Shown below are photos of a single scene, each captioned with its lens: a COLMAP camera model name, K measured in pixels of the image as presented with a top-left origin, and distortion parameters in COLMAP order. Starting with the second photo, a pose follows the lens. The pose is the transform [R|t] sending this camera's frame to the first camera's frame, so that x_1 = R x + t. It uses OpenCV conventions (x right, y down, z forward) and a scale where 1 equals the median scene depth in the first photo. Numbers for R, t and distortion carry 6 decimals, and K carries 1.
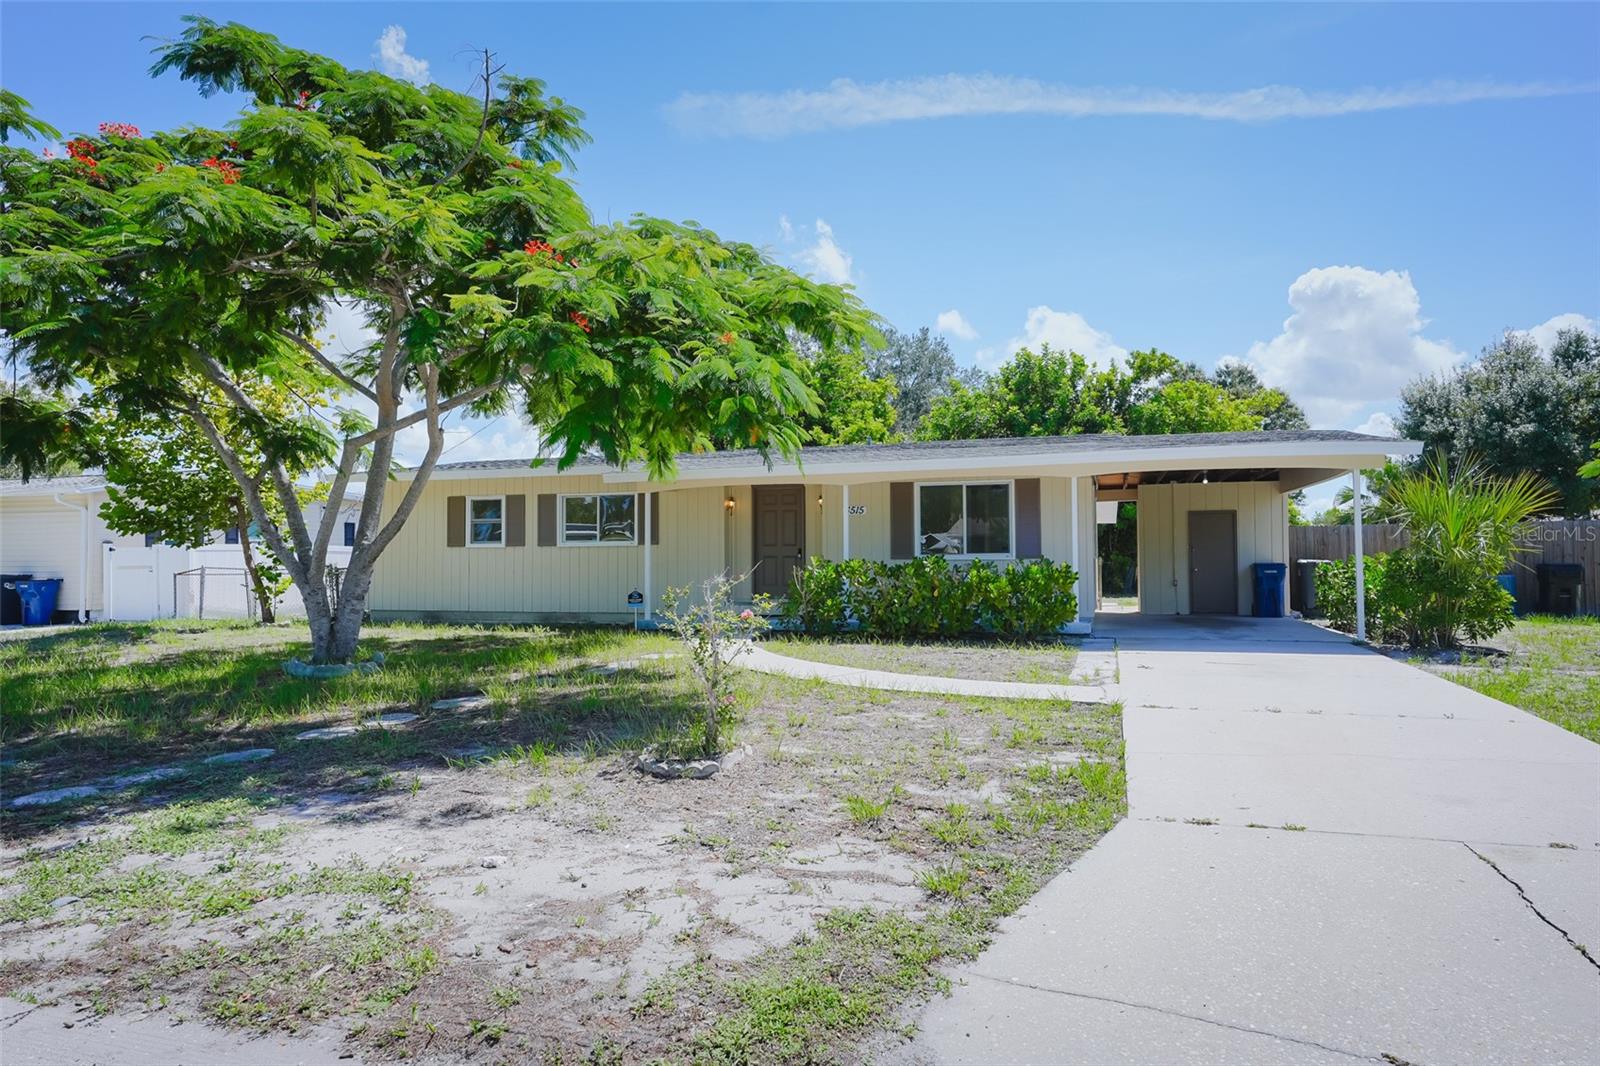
lens RADIAL K [[946.0, 0, 800.0], [0, 946.0, 533.0], [0, 0, 1]] dist [-0.000108, -0.000130]
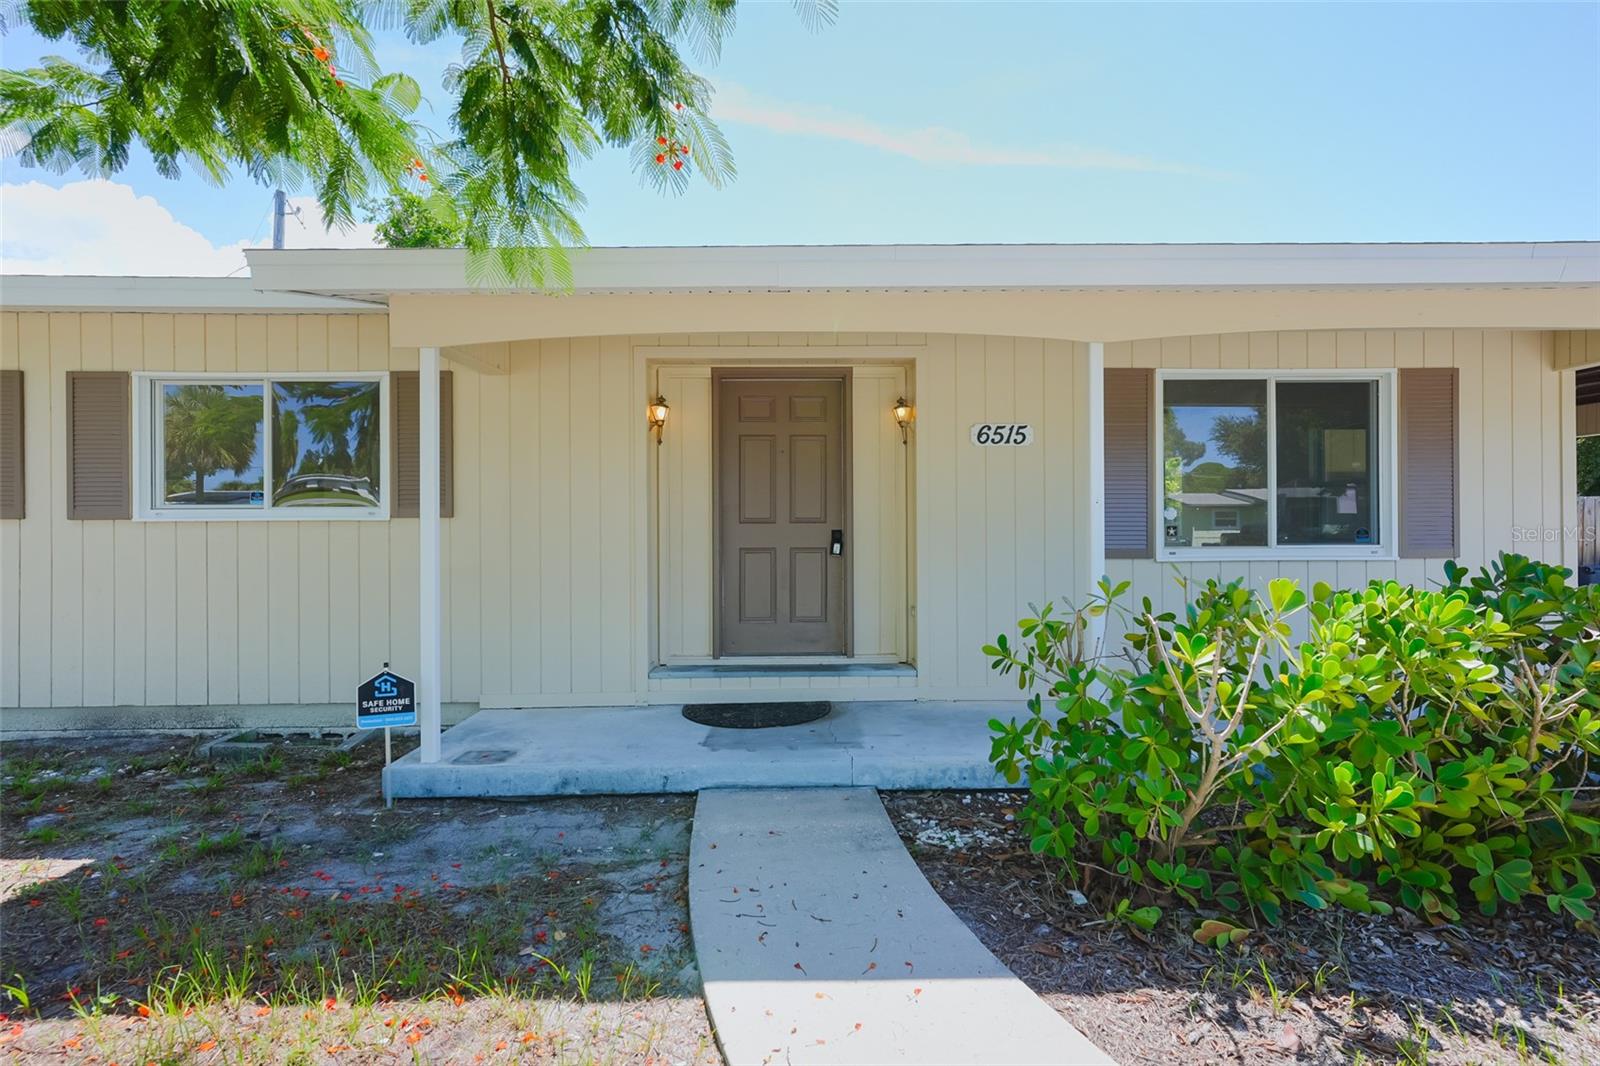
lens RADIAL K [[773.1, 0, 800.0], [0, 773.1, 533.0], [0, 0, 1]] dist [-0.003203, 0.010798]
pose [[0.947921, 0.000364, 0.318507, -0.112338], [-0.010940, 0.999447, 0.031416, 0.006921], [-0.318319, -0.033264, 0.947400, 0.641314]]
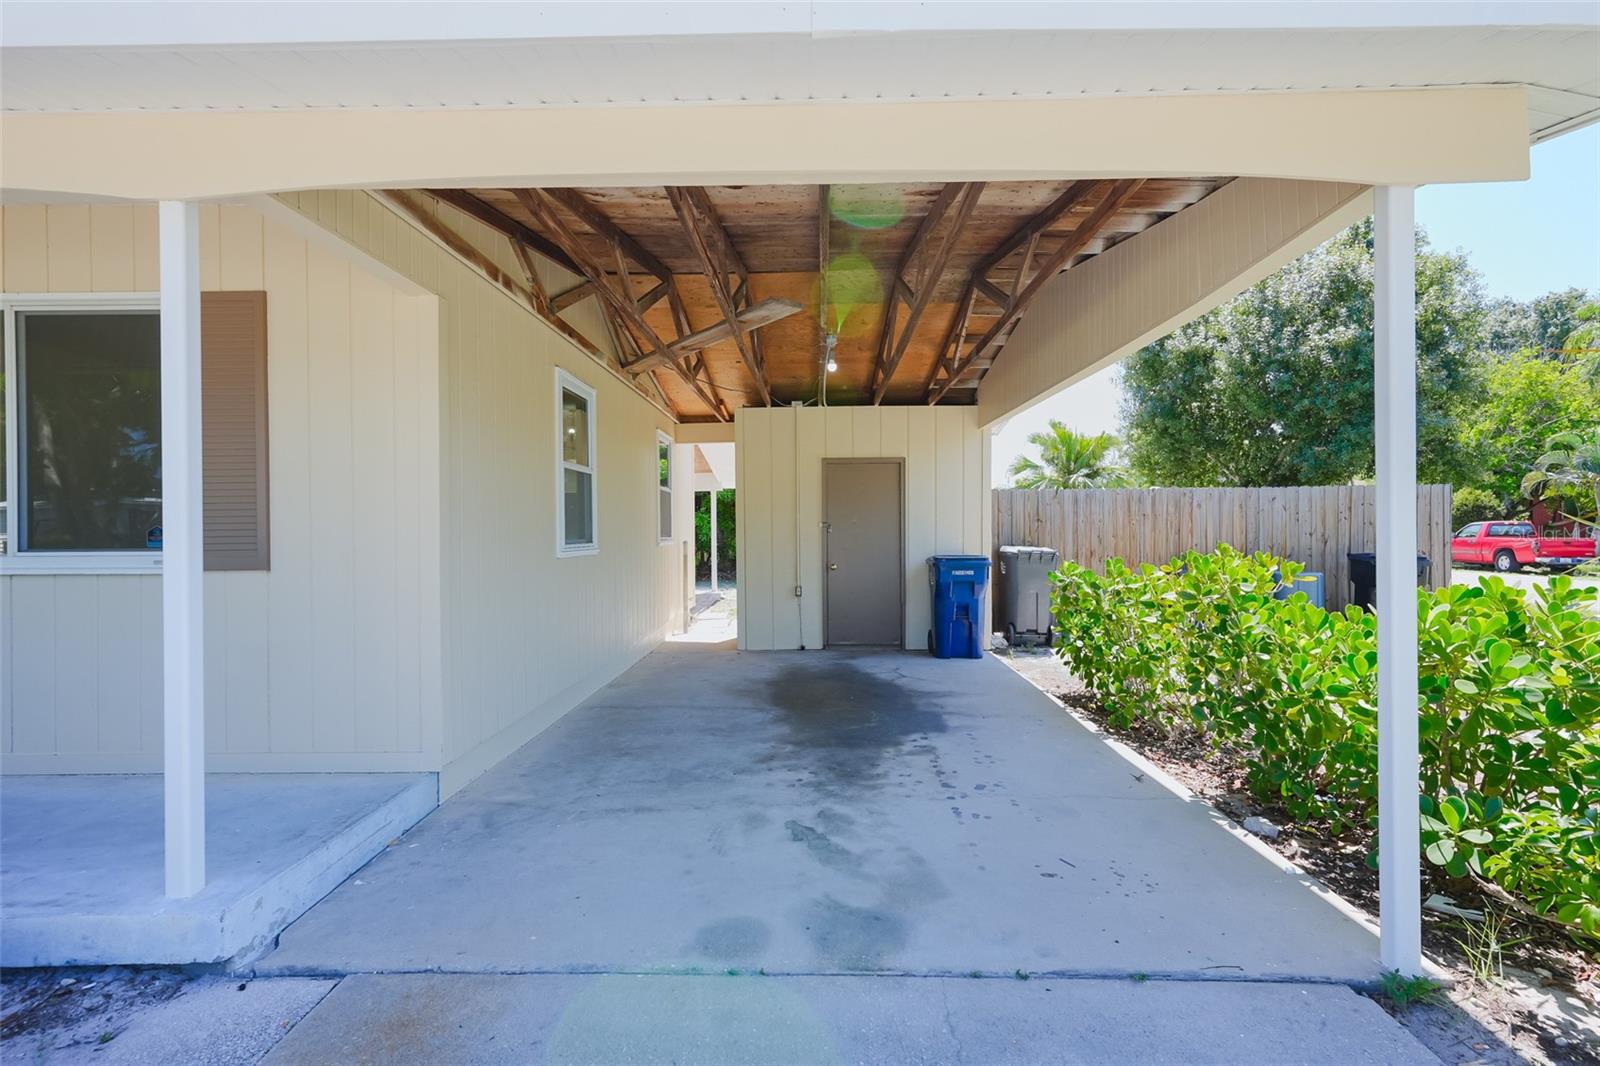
lens RADIAL K [[773.1, 0, 800.0], [0, 773.1, 533.0], [0, 0, 1]] dist [-0.003203, 0.010798]
pose [[0.958608, -0.002293, 0.284718, 0.287632], [-0.007480, 0.999420, 0.033233, 0.005077], [-0.284629, -0.033987, 0.958035, 0.612580]]
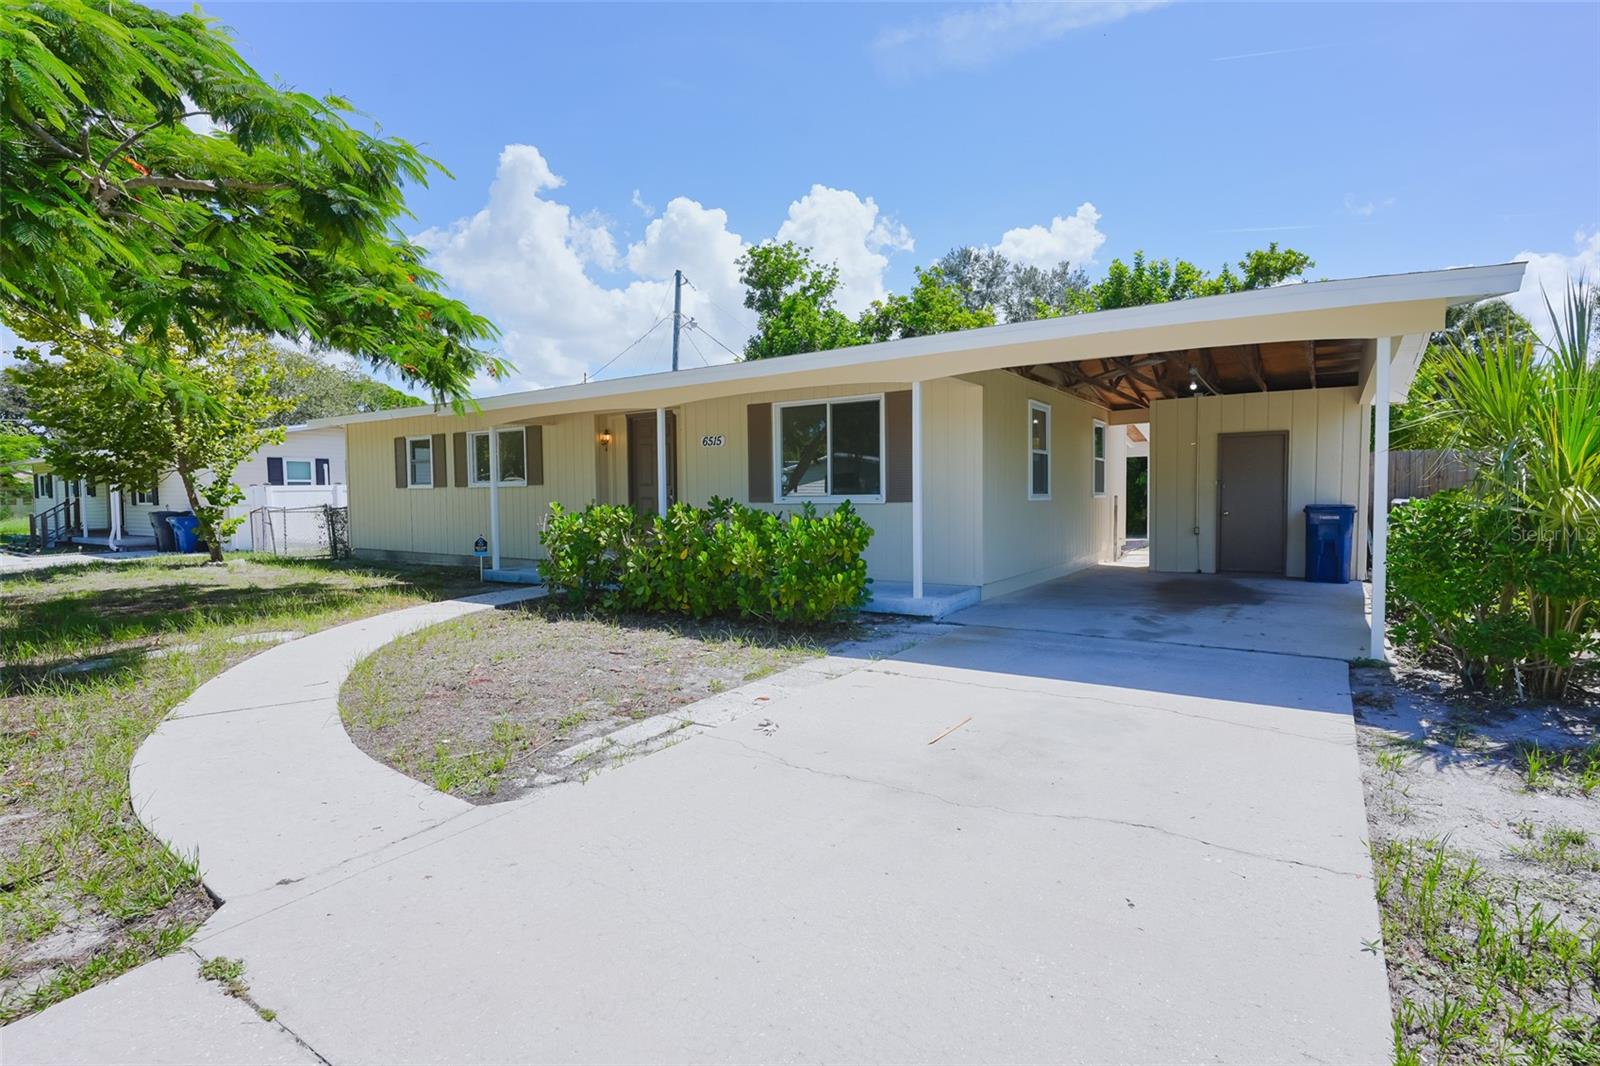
lens RADIAL K [[773.1, 0, 800.0], [0, 773.1, 533.0], [0, 0, 1]] dist [-0.003203, 0.010798]
pose [[0.960516, 0.011251, -0.277996, 0.279712], [0.011727, 0.996657, 0.080855, 0.001559], [0.277976, -0.080923, 0.957173, 0.342331]]
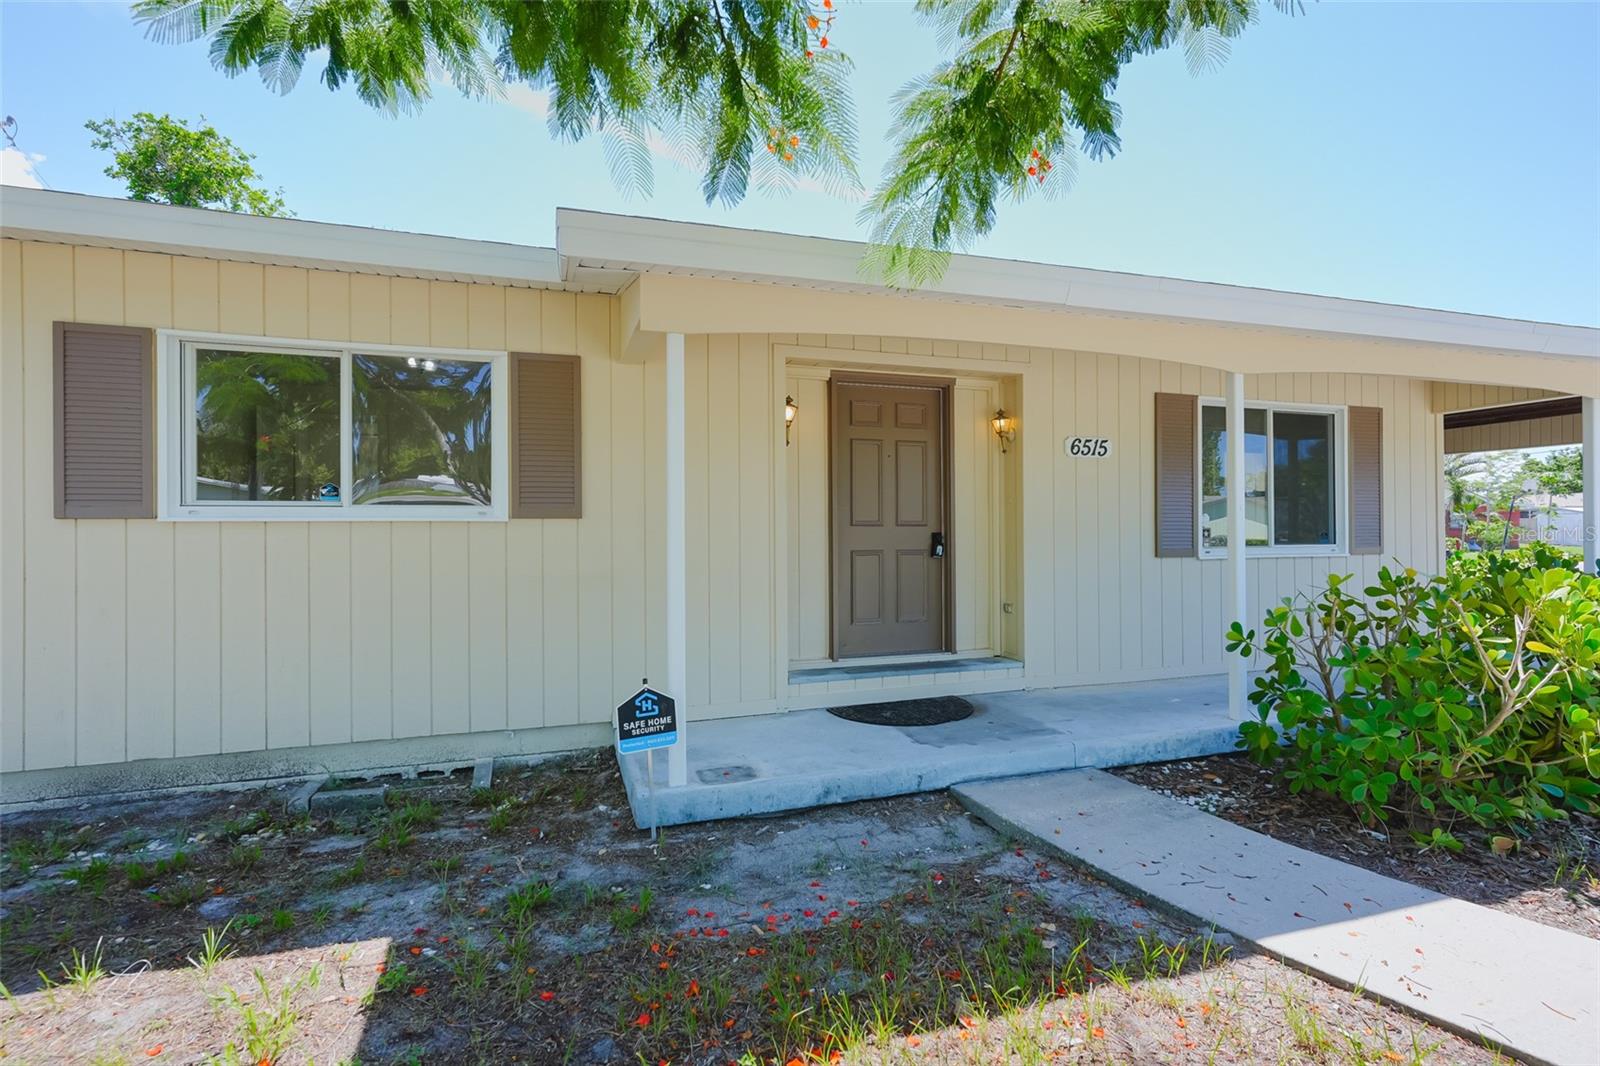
lens RADIAL K [[773.1, 0, 800.0], [0, 773.1, 533.0], [0, 0, 1]] dist [-0.003203, 0.010798]
pose [[0.804897, 0.002247, 0.593410, -0.238509], [-0.018438, 0.999605, 0.021225, 0.009610], [-0.593128, -0.028025, 0.804620, 0.703046]]
